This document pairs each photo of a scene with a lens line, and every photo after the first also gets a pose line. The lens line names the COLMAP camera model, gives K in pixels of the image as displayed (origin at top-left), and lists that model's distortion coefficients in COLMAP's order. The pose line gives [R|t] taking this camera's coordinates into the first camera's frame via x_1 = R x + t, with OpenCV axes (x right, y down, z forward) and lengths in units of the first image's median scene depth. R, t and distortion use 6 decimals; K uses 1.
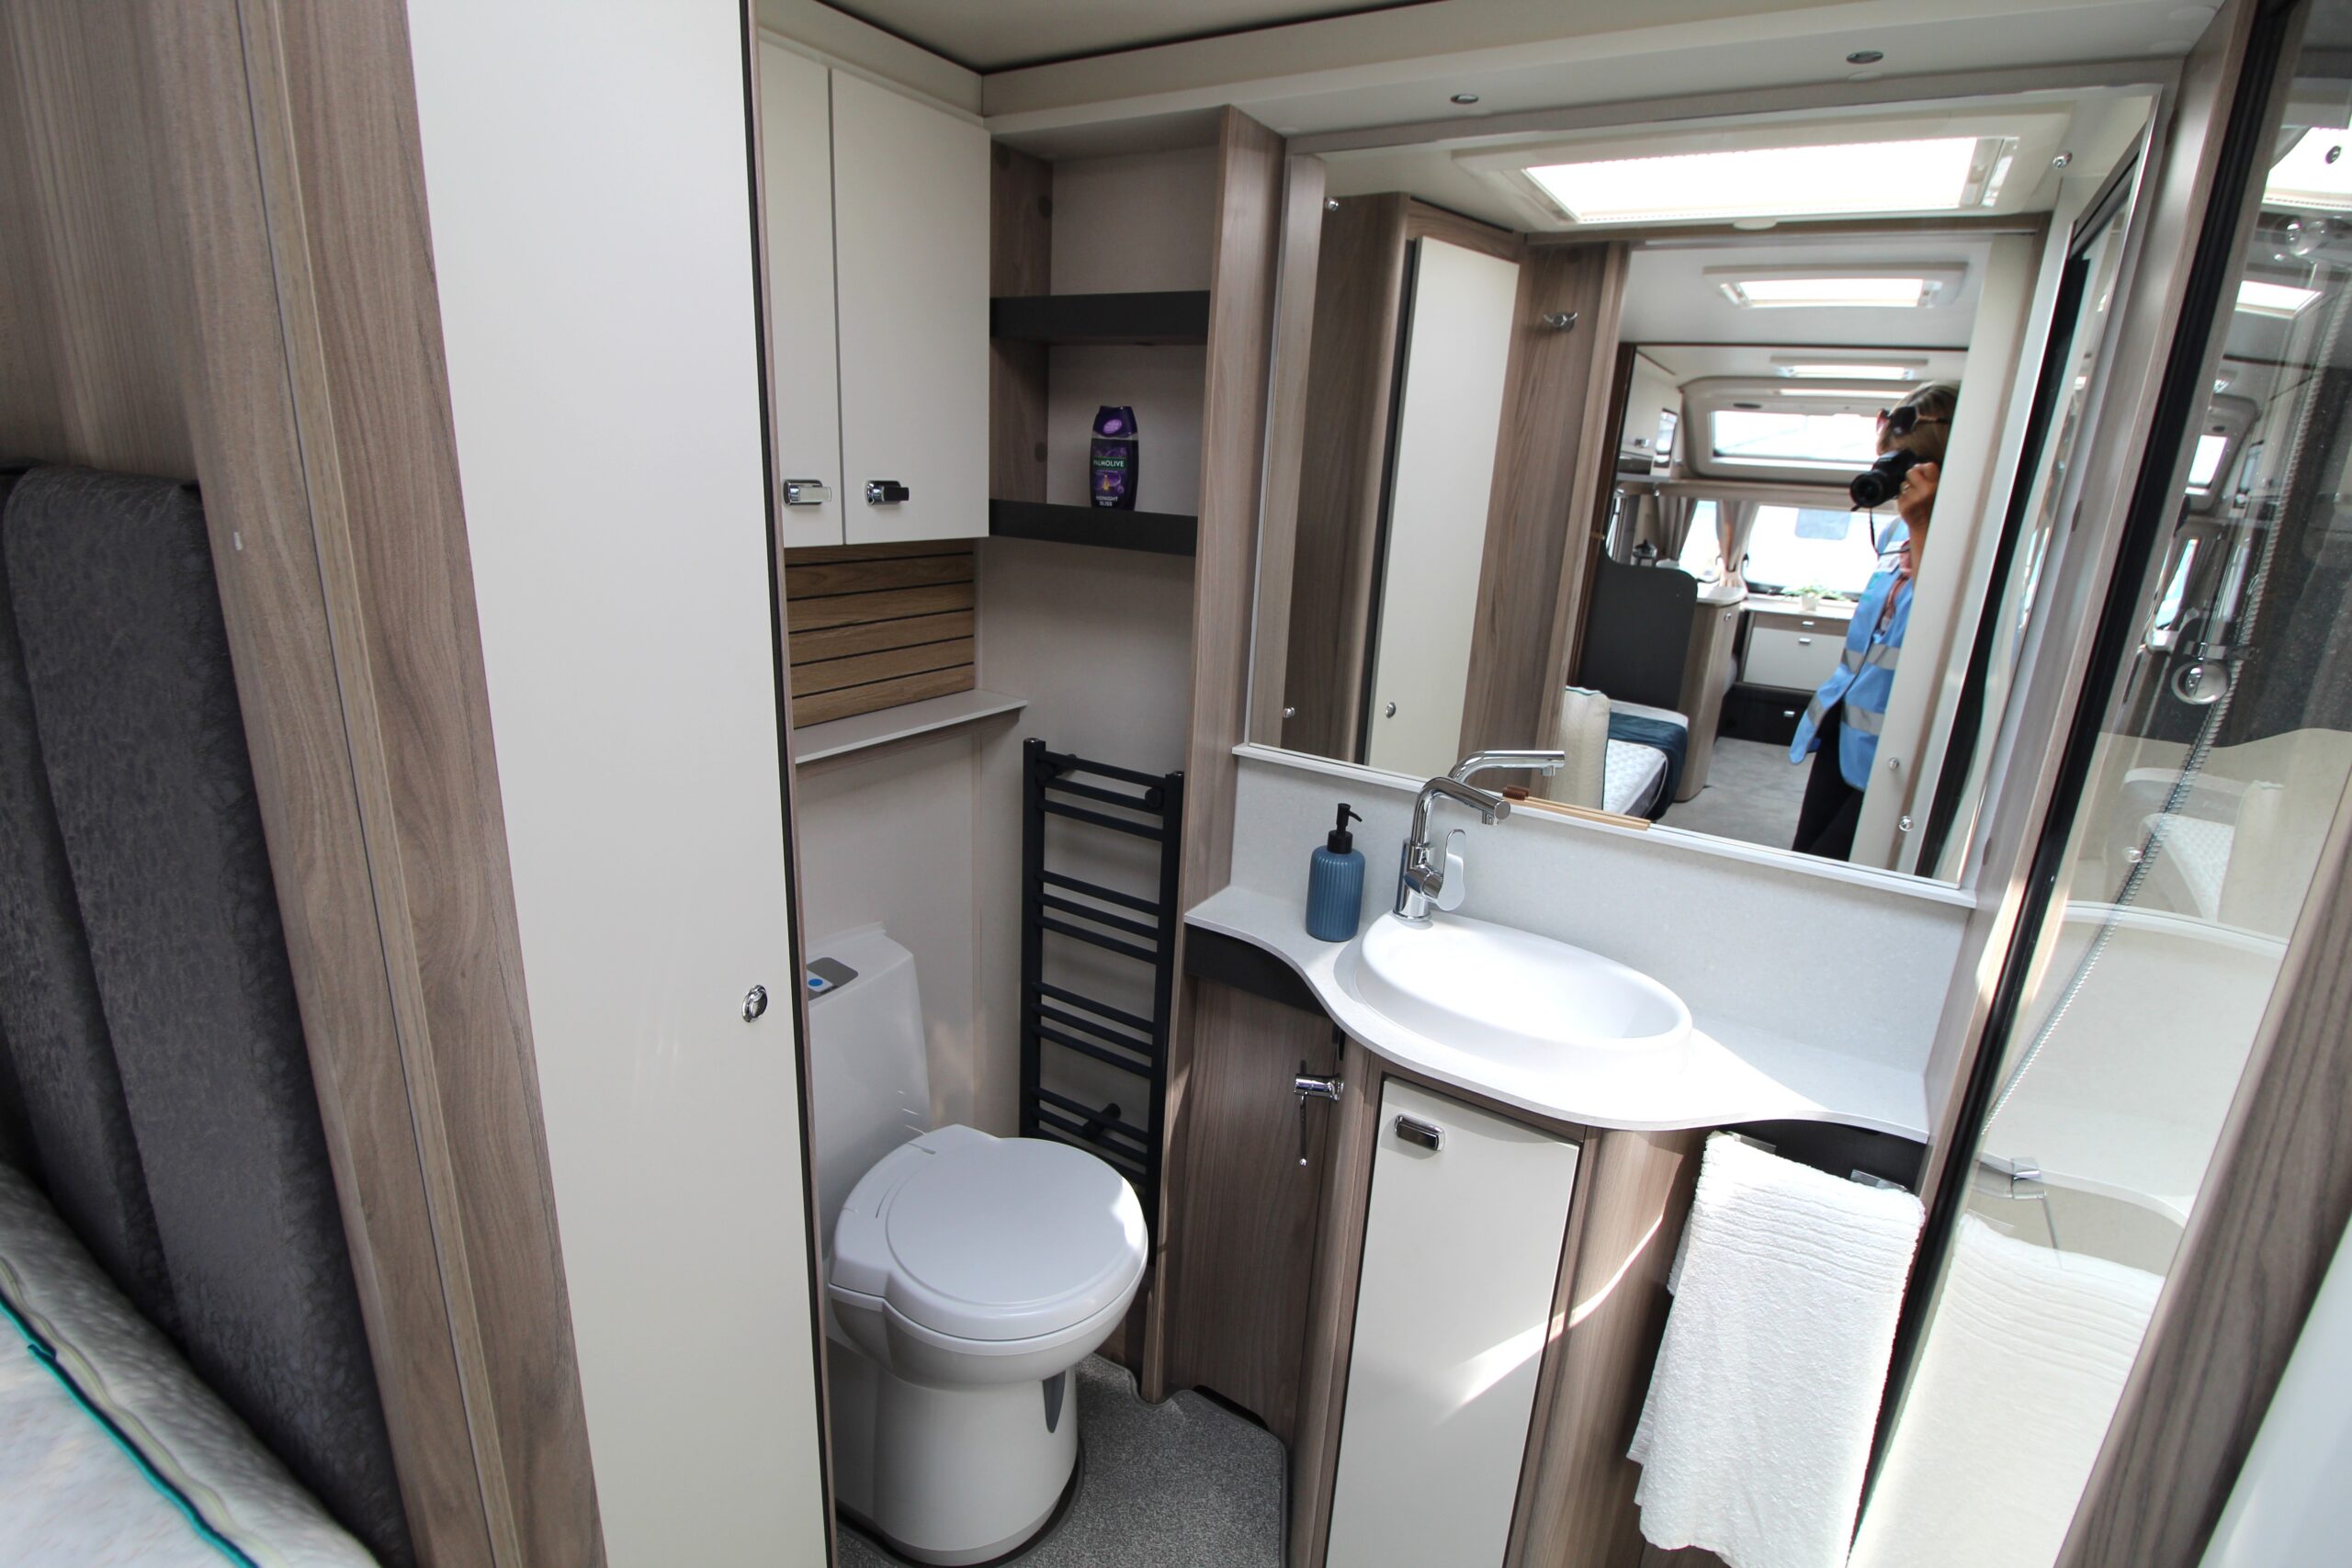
lens RADIAL K [[1091.6, 0, 1180.7], [0, 1091.6, 770.1], [0, 0, 1]] dist [-0.003656, -0.011191]
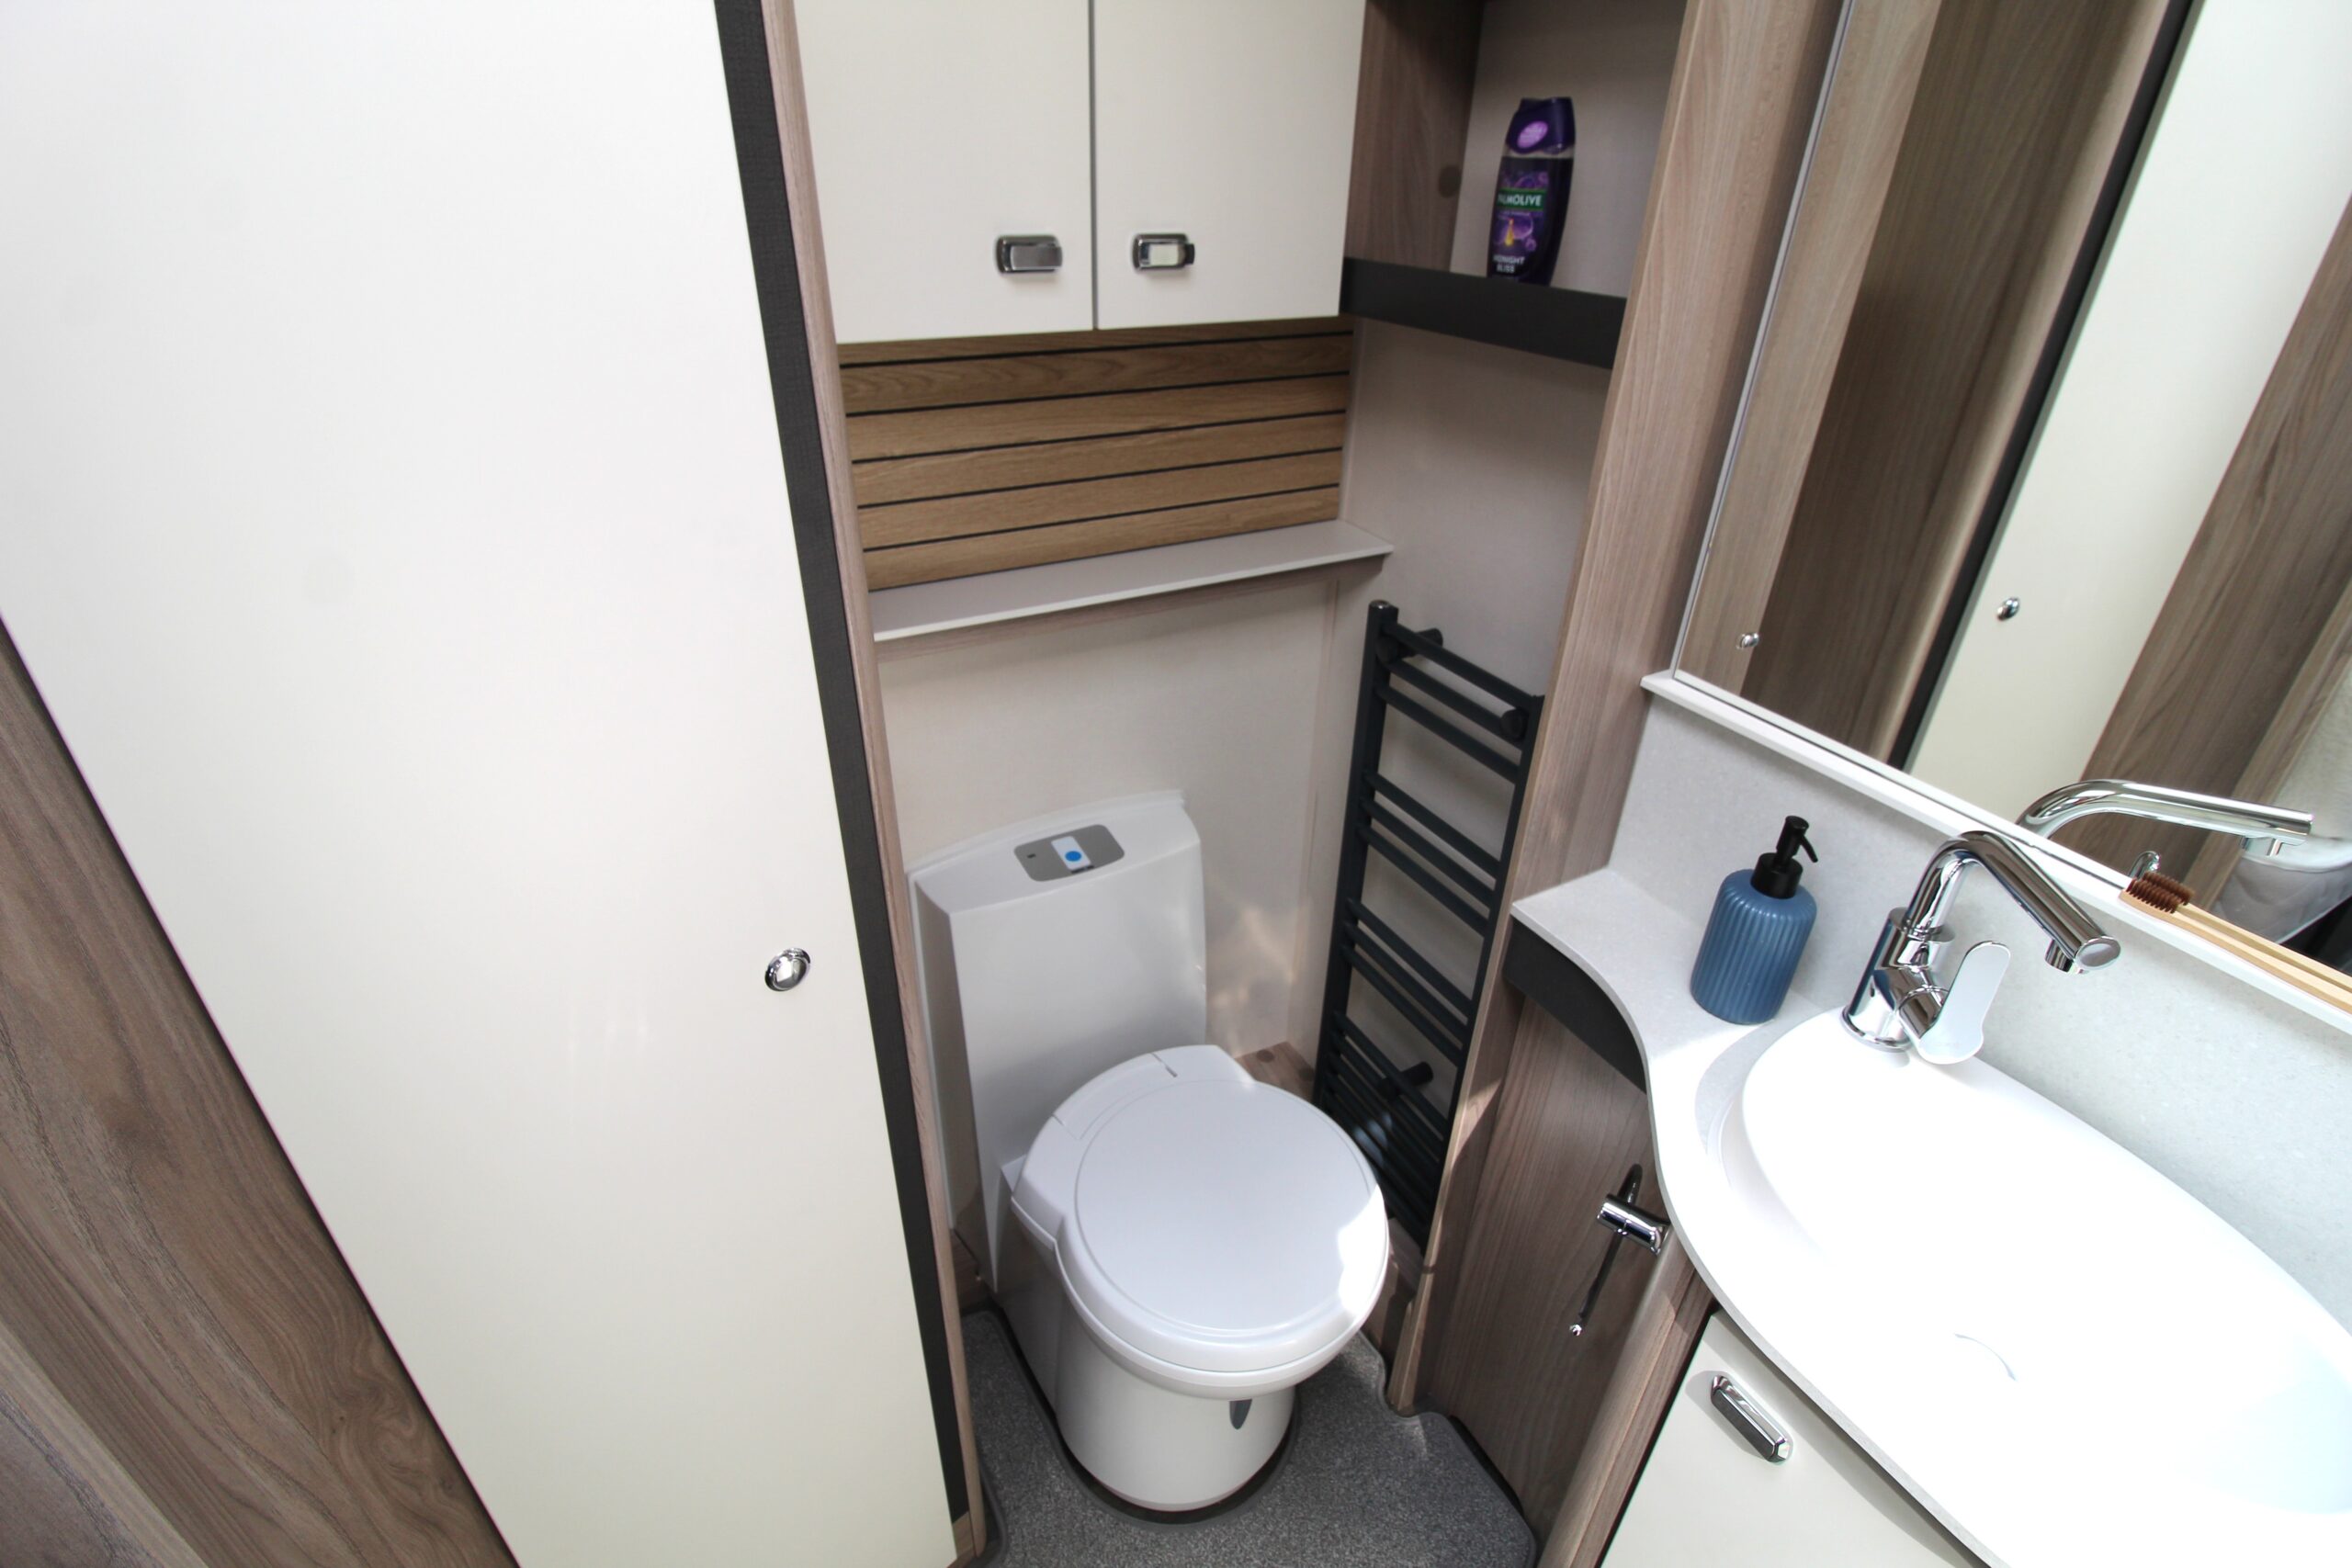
lens RADIAL K [[1090.7, 0, 1168.1], [0, 1090.7, 762.9], [0, 0, 1]] dist [0.000847, -0.018164]
pose [[0.868867, 0.214533, -0.446145, 0.102055], [-0.116198, 0.964424, 0.237456, -0.092346], [0.481214, -0.154476, 0.862885, 0.307726]]
